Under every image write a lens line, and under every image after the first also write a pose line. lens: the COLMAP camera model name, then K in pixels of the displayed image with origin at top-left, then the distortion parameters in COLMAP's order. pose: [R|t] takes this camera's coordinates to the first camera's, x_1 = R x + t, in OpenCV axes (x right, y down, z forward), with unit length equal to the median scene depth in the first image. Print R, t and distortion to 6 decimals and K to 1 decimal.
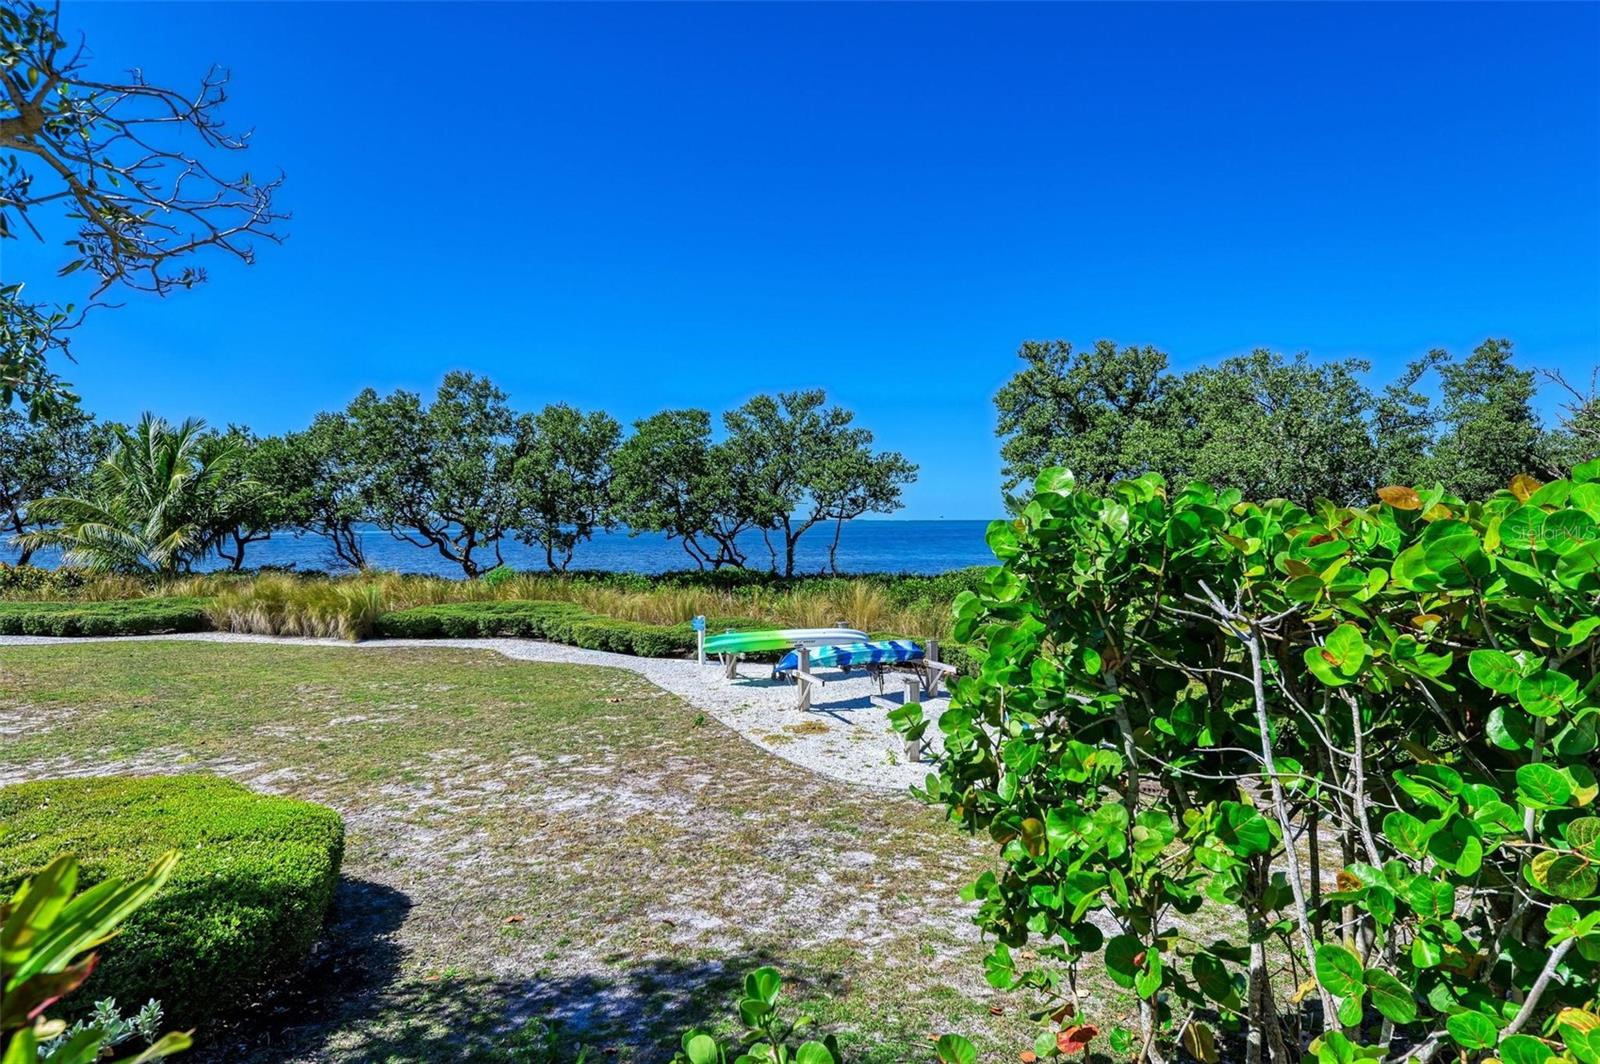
lens RADIAL K [[969.2, 0, 800.6], [0, 969.2, 528.4], [0, 0, 1]] dist [-0.000059, -0.000005]
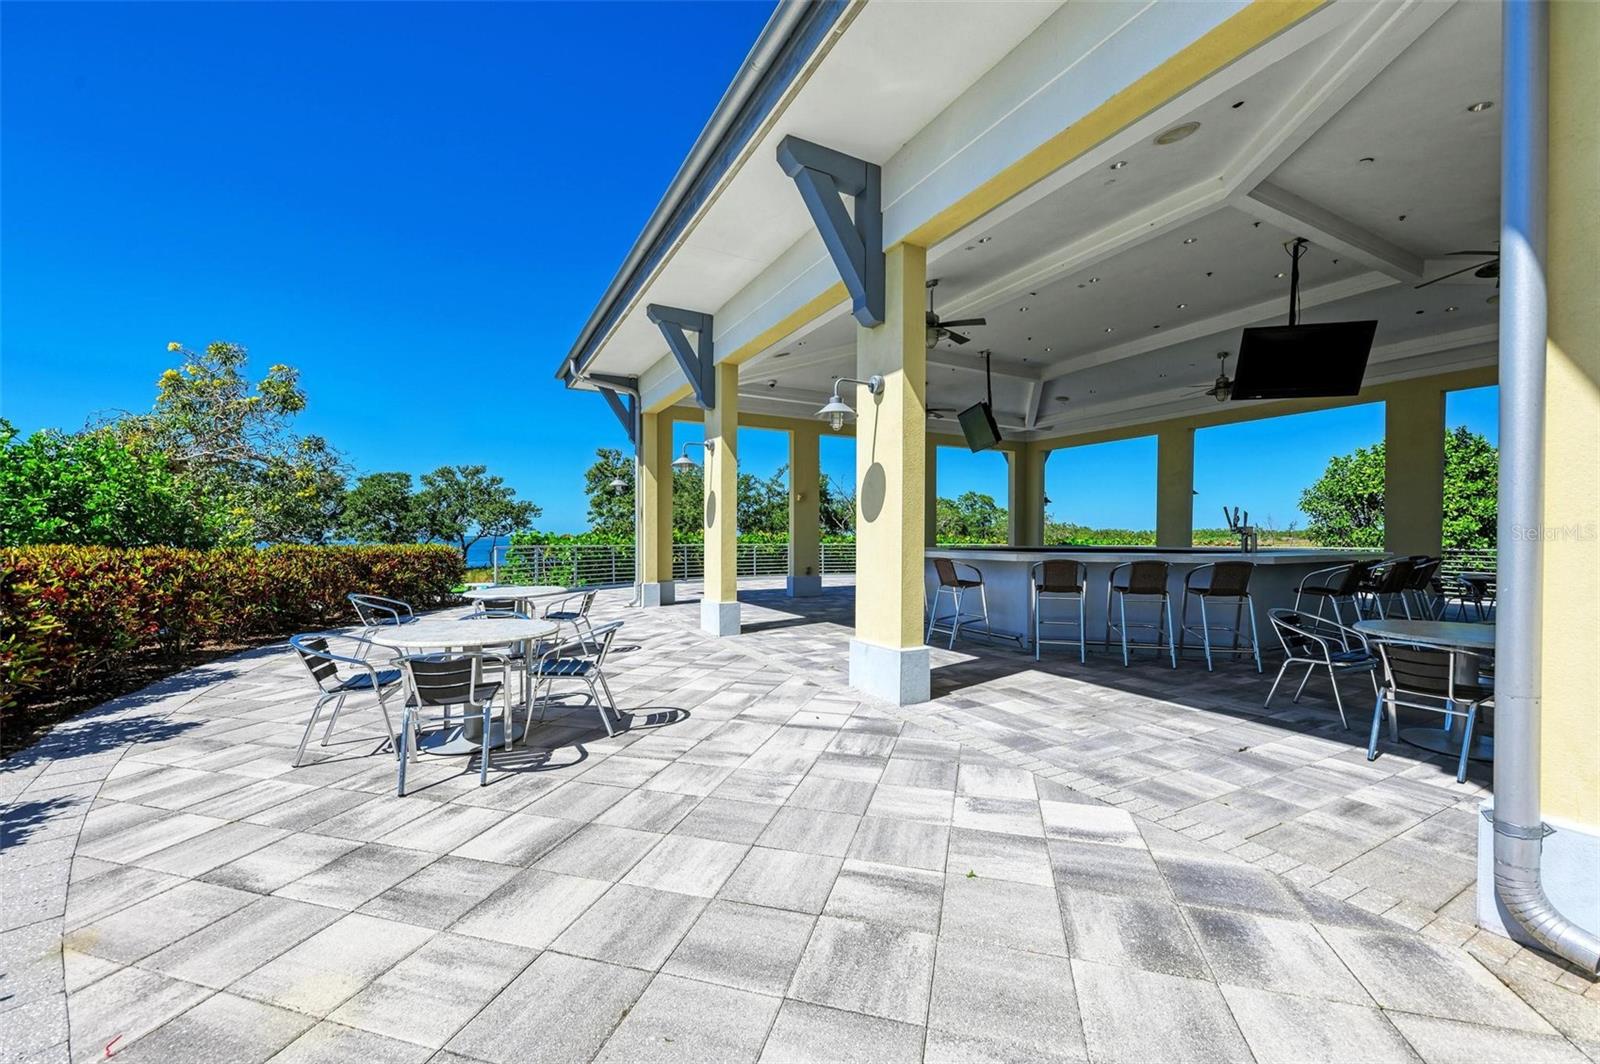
lens RADIAL K [[629.8, 0, 810.8], [0, 629.8, 543.0], [0, 0, 1]] dist [0.003251, -0.002501]
pose [[0.879787, -0.000712, 0.475367, -0.001051], [0.000788, 1.000000, 0.000040, 0.002933], [-0.475367, 0.000340, 0.879788, -0.328699]]
